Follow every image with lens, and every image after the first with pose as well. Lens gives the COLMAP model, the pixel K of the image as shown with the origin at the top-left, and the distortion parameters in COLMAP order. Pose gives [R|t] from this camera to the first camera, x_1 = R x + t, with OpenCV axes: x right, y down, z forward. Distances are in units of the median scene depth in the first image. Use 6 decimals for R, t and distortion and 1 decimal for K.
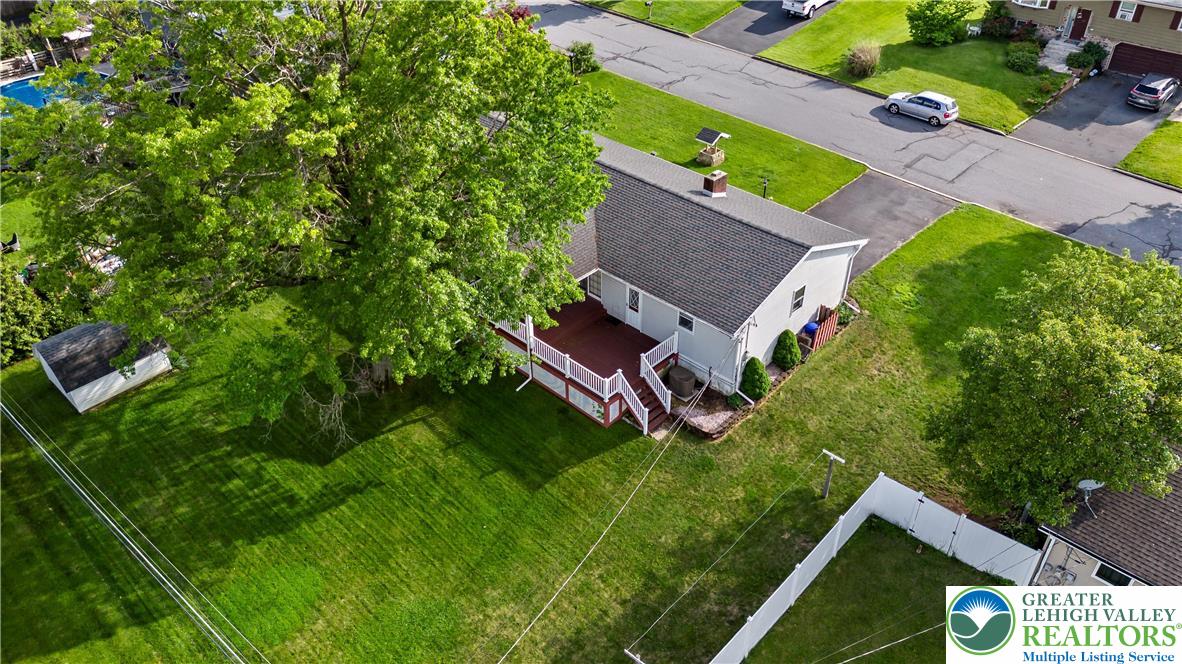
lens RADIAL K [[876.6, 0, 591.0], [0, 876.6, 332.0], [0, 0, 1]] dist [0.082797, -0.086399]
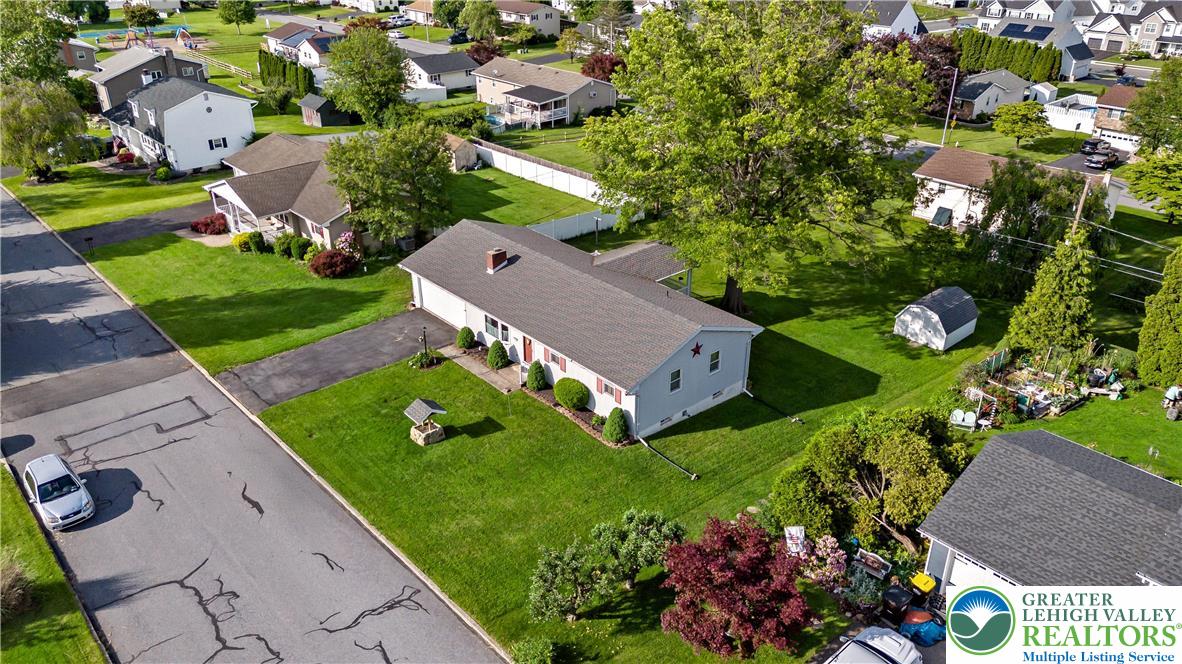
lens RADIAL K [[876.6, 0, 591.0], [0, 876.6, 332.0], [0, 0, 1]] dist [0.082797, -0.086399]
pose [[-0.995462, -0.030171, 0.090250, -0.073853], [0.066456, 0.458403, 0.886256, -0.875657], [-0.068111, 0.888232, -0.454318, 1.188871]]
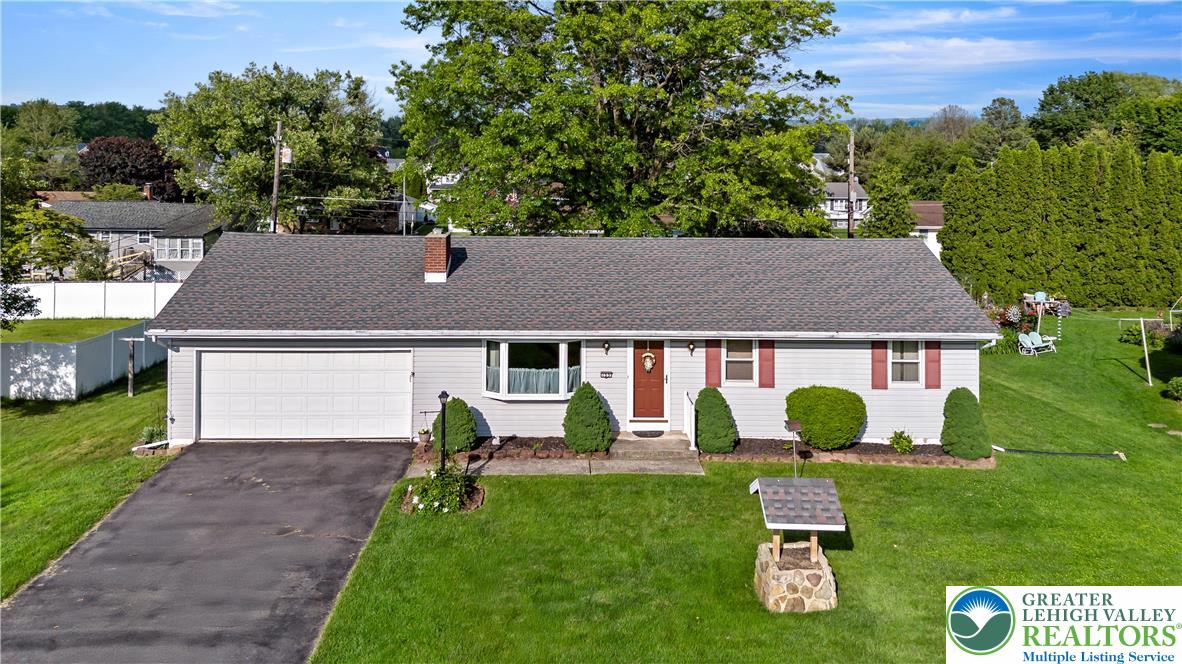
lens RADIAL K [[921.5, 0, 589.8], [0, 921.5, 127.7], [0, 0, 1]] dist [0.028163, -0.001606]
pose [[-0.699234, -0.000270, -0.714893, 0.370261], [-0.421437, 0.807916, 0.411902, -0.381123], [0.577462, 0.589298, -0.565036, 0.978140]]
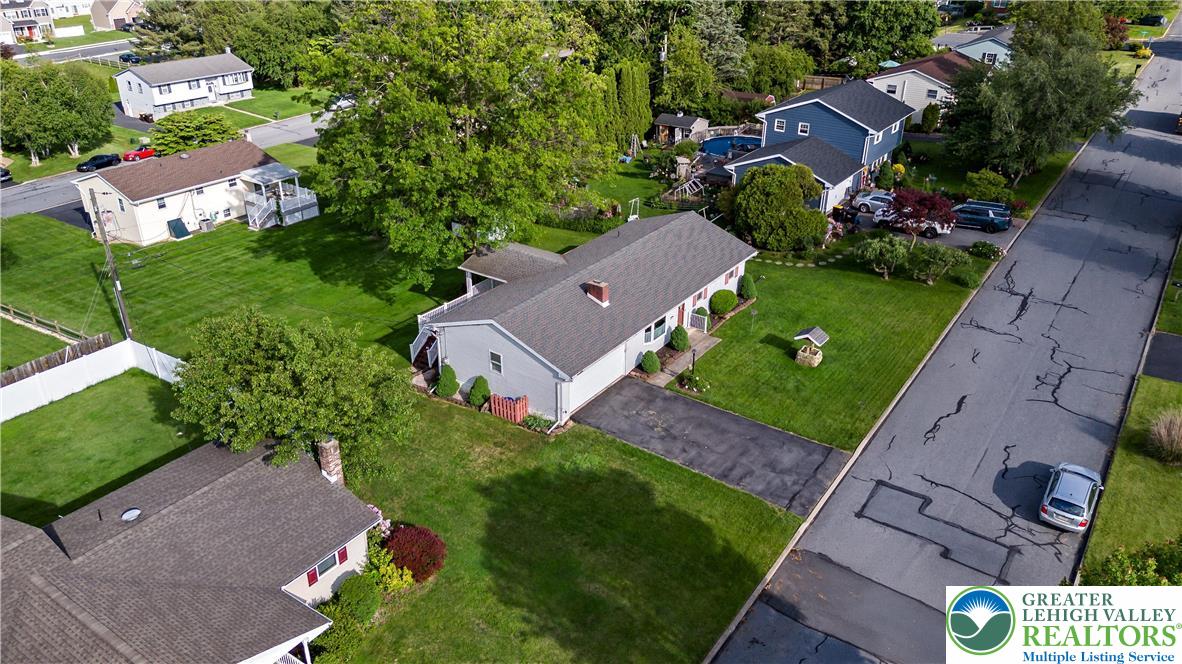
lens RADIAL K [[876.6, 0, 591.0], [0, 876.6, 332.0], [0, 0, 1]] dist [0.082797, -0.086399]
pose [[0.147881, 0.455989, -0.877613, 0.866249], [-0.593129, 0.750971, 0.290243, -0.332315], [0.791410, 0.477616, 0.381515, 0.408921]]
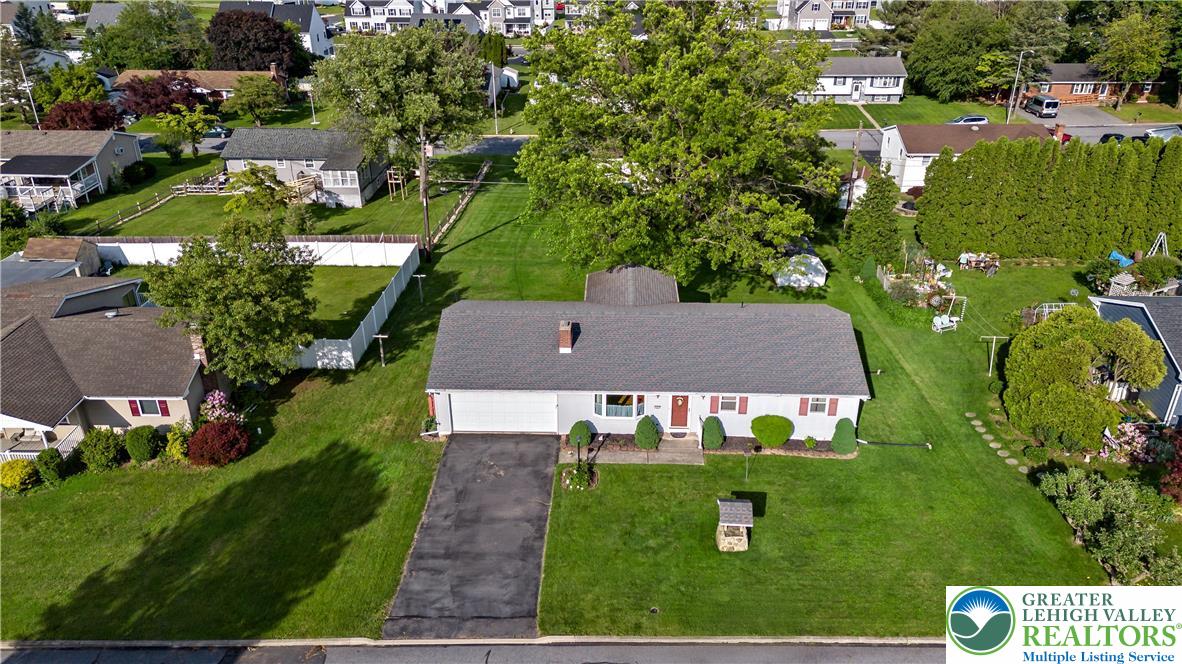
lens RADIAL K [[876.6, 0, 591.0], [0, 876.6, 332.0], [0, 0, 1]] dist [0.082797, -0.086399]
pose [[-0.744621, 0.312191, -0.589980, 0.533705], [-0.384388, 0.522051, 0.761386, -0.705283], [0.545697, 0.793725, -0.268728, 0.934274]]
